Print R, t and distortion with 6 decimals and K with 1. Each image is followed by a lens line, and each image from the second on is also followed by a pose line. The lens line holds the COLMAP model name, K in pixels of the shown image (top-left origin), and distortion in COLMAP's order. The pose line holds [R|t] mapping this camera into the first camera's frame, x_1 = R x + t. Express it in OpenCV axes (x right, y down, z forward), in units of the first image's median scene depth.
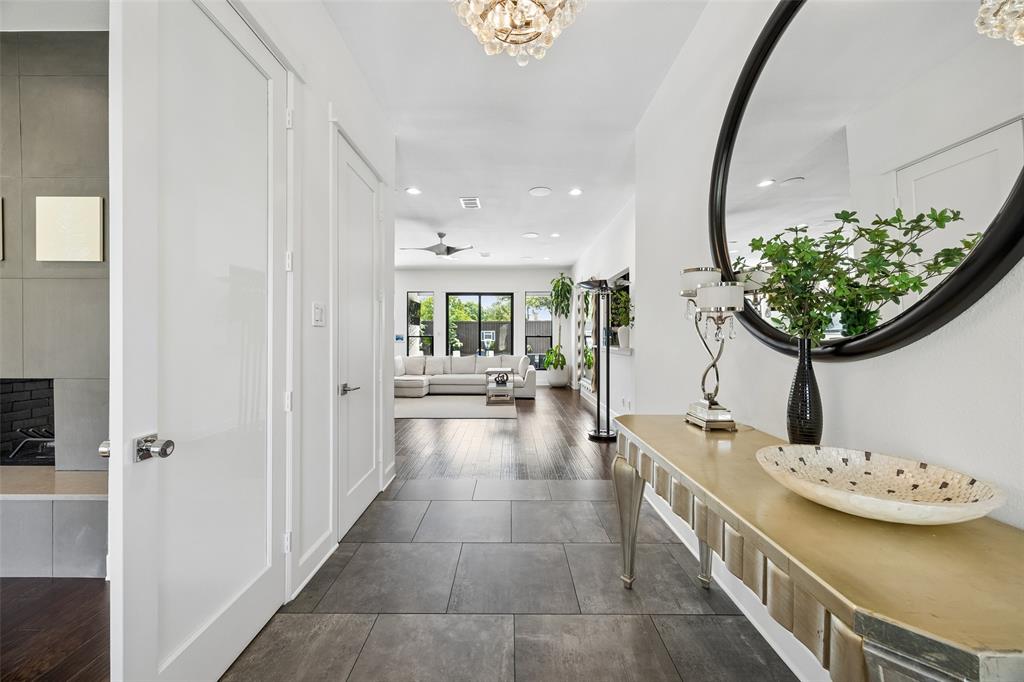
lens RADIAL K [[393.5, 0, 515.4], [0, 393.5, 339.7], [0, 0, 1]] dist [0.000791, -0.001434]
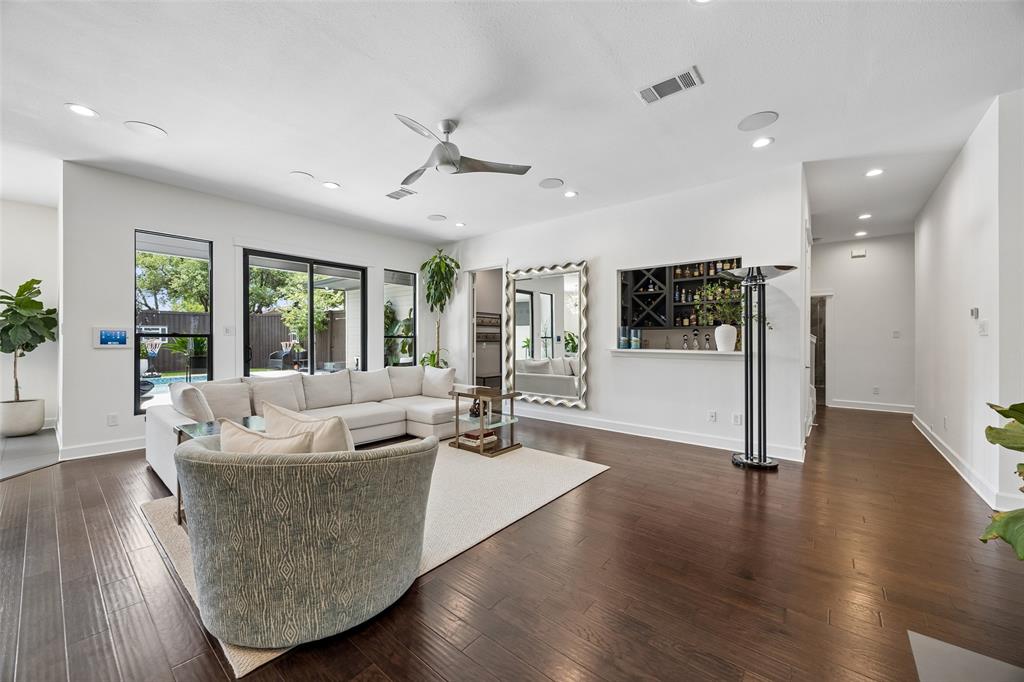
lens RADIAL K [[393.5, 0, 506.9], [0, 393.5, 341.9], [0, 0, 1]] dist [0.000791, -0.001434]
pose [[0.650471, -0.006179, 0.759506, -0.338963], [0.003823, 0.999981, 0.004861, -0.001217], [-0.759521, -0.000259, 0.650482, 0.418431]]
